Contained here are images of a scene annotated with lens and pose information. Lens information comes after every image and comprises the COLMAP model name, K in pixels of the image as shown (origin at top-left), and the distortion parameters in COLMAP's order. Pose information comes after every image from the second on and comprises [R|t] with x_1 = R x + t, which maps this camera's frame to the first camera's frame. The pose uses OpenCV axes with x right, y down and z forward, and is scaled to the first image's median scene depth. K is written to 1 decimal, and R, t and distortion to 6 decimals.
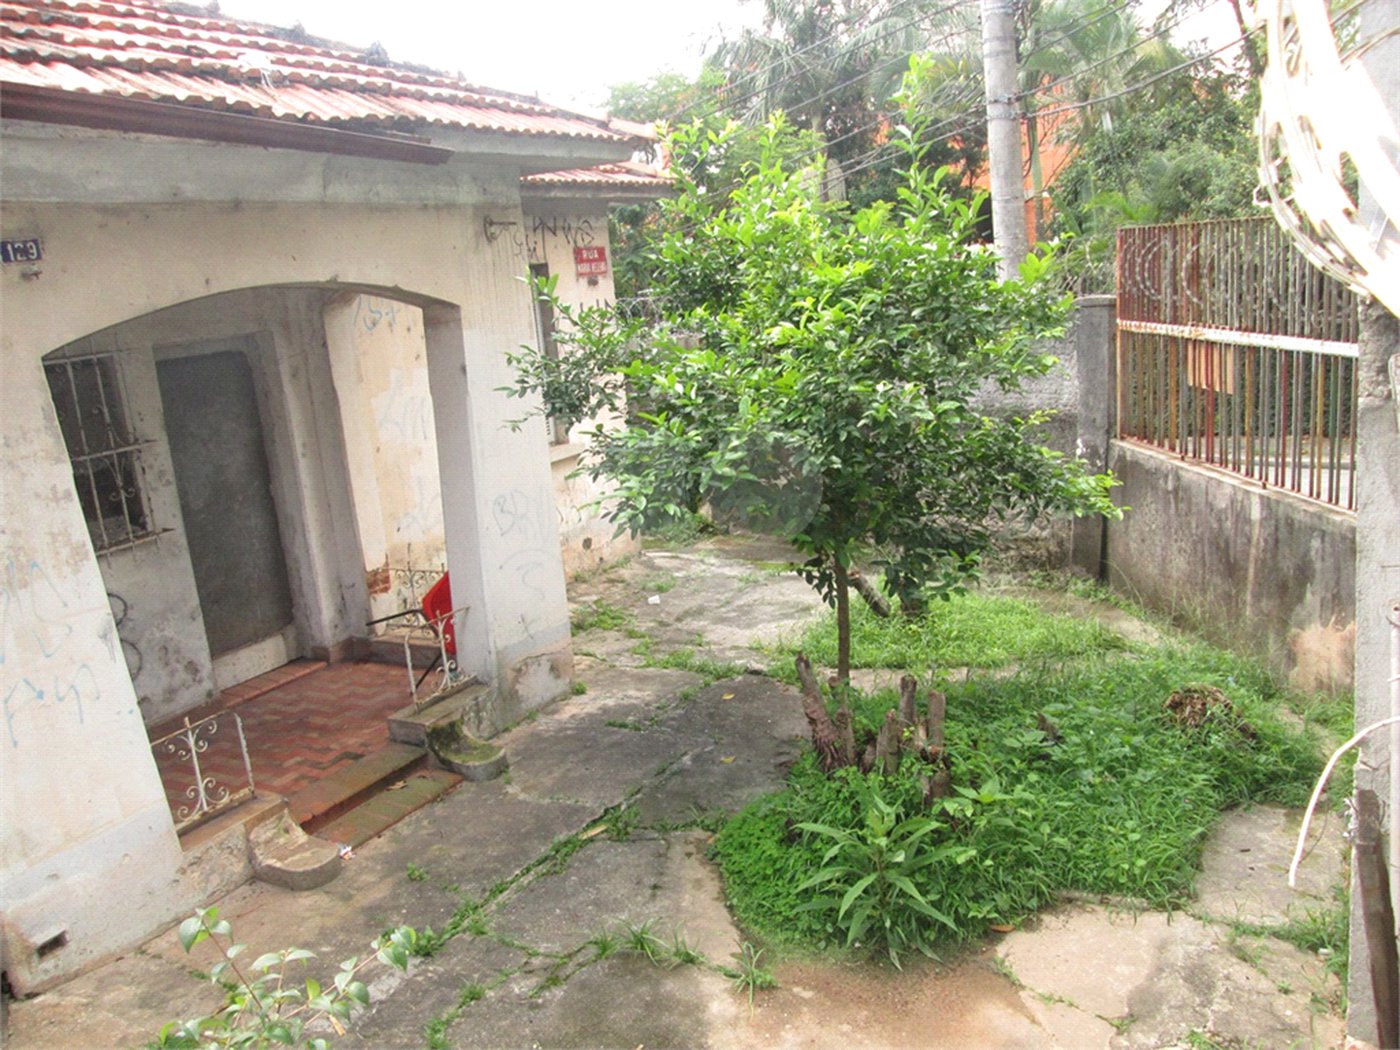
lens RADIAL K [[1153.8, 0, 662.4], [0, 1153.8, 498.6], [0, 0, 1]] dist [-0.065006, 0.076003]
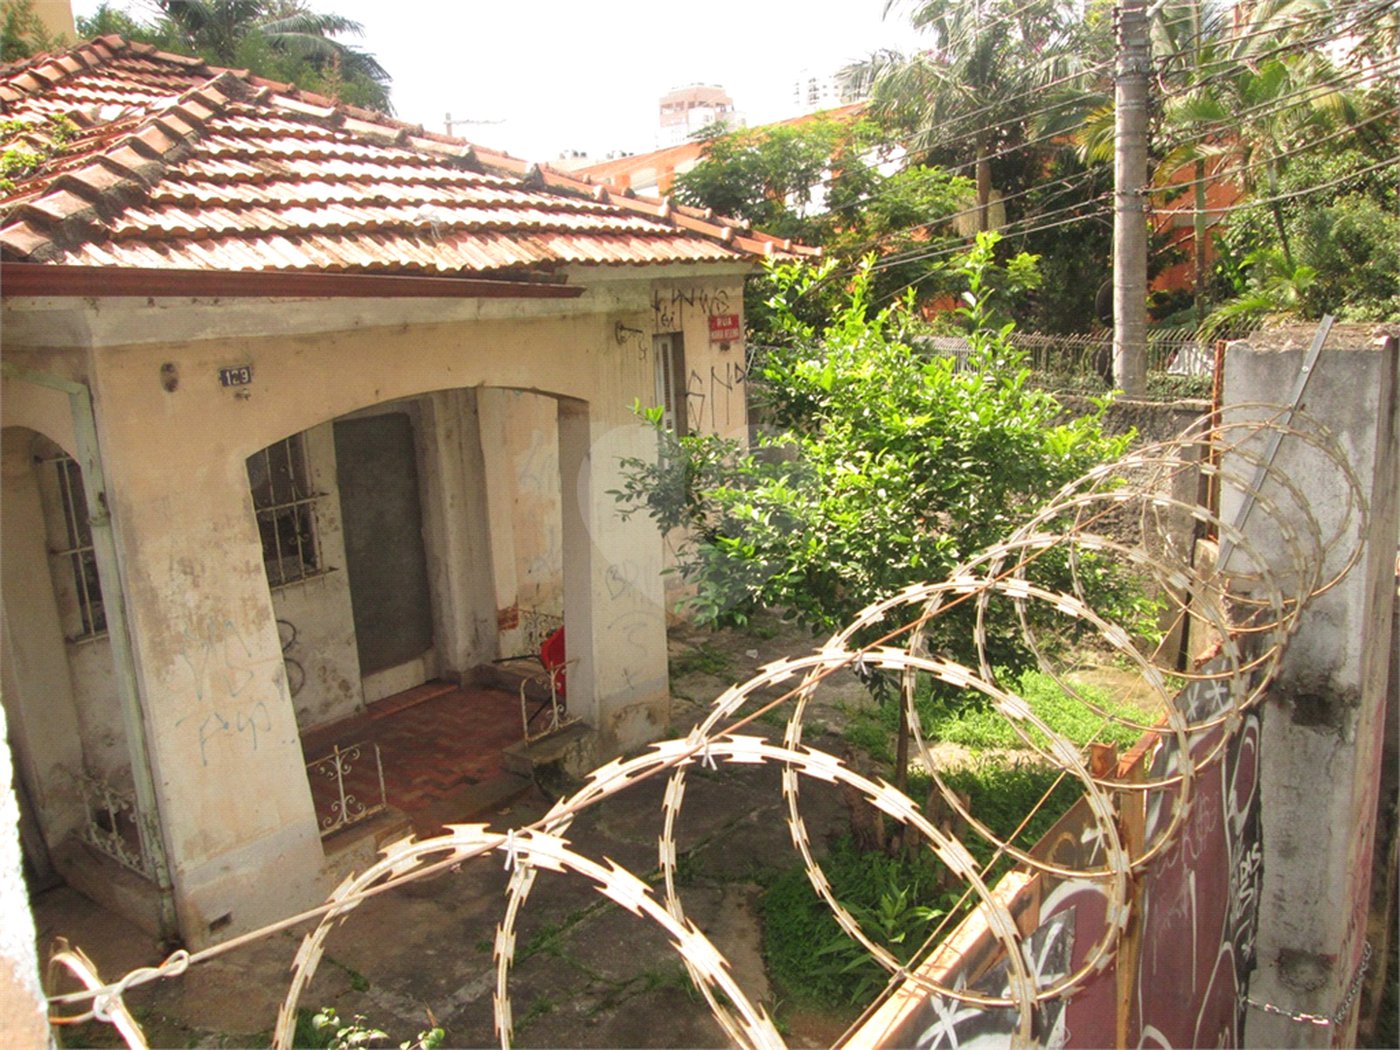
lens RADIAL K [[1145.1, 0, 661.2], [0, 1145.1, 486.4], [0, 0, 1]] dist [-0.066103, 0.058143]
pose [[0.988543, 0.072440, -0.132424, 0.062545], [-0.072864, 0.997341, 0.001644, -0.104034], [0.132191, 0.008024, 0.991192, -0.147852]]
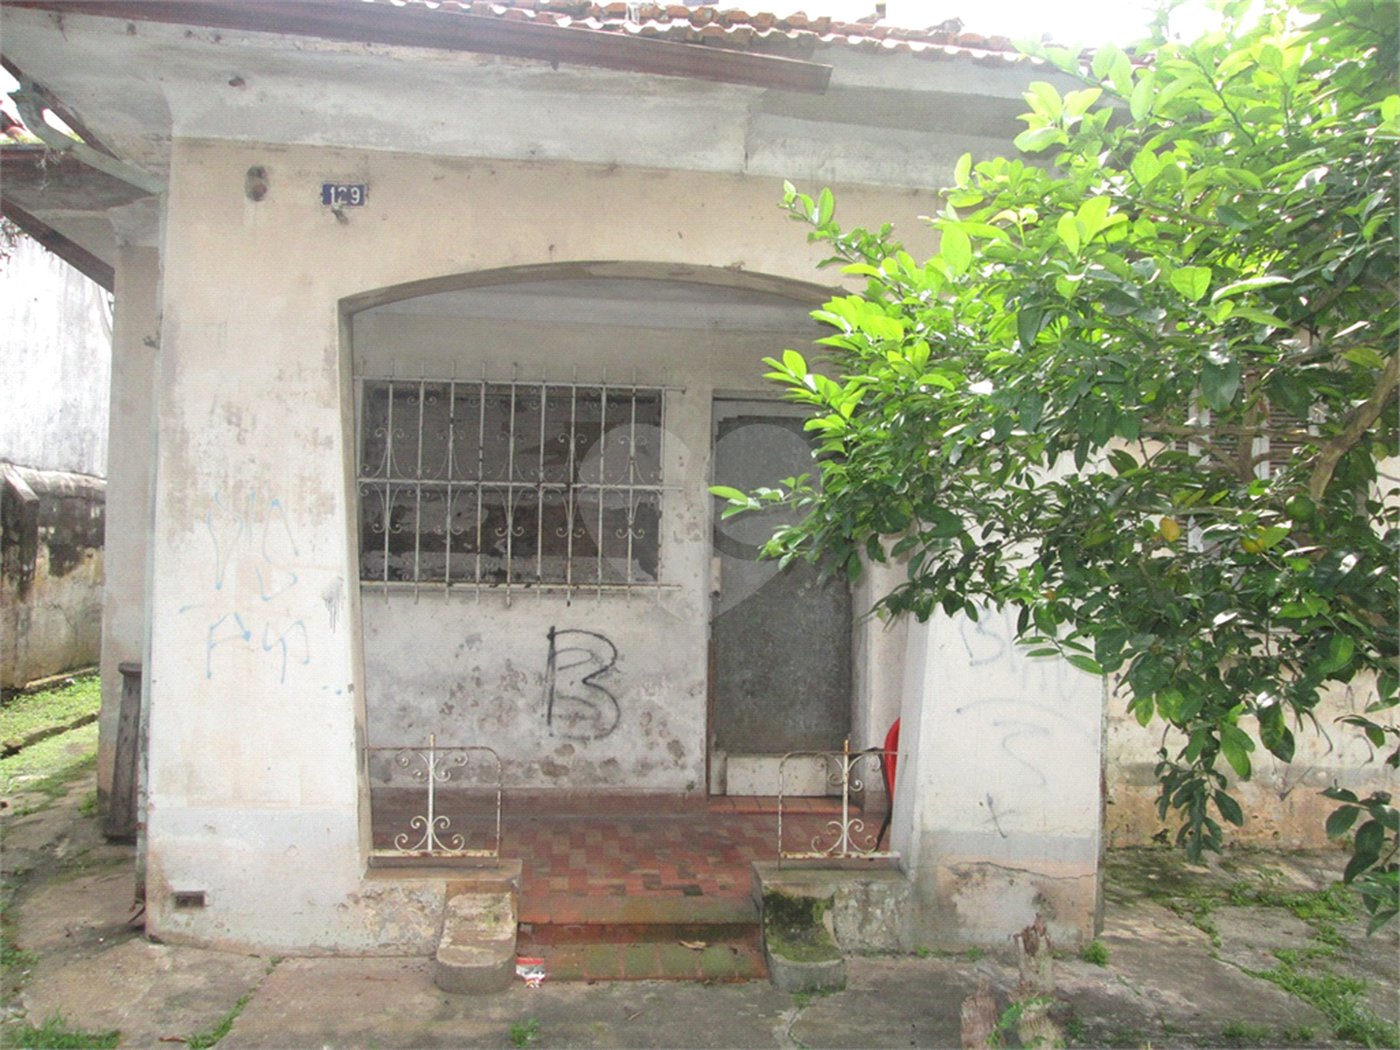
lens RADIAL K [[1135.8, 0, 658.1], [0, 1135.8, 491.8], [0, 0, 1]] dist [-0.043623, 0.020724]
pose [[0.607355, 0.085025, -0.789867, 0.326145], [-0.240578, 0.967255, -0.080868, 0.039036], [0.757127, 0.239140, 0.607923, 0.524859]]
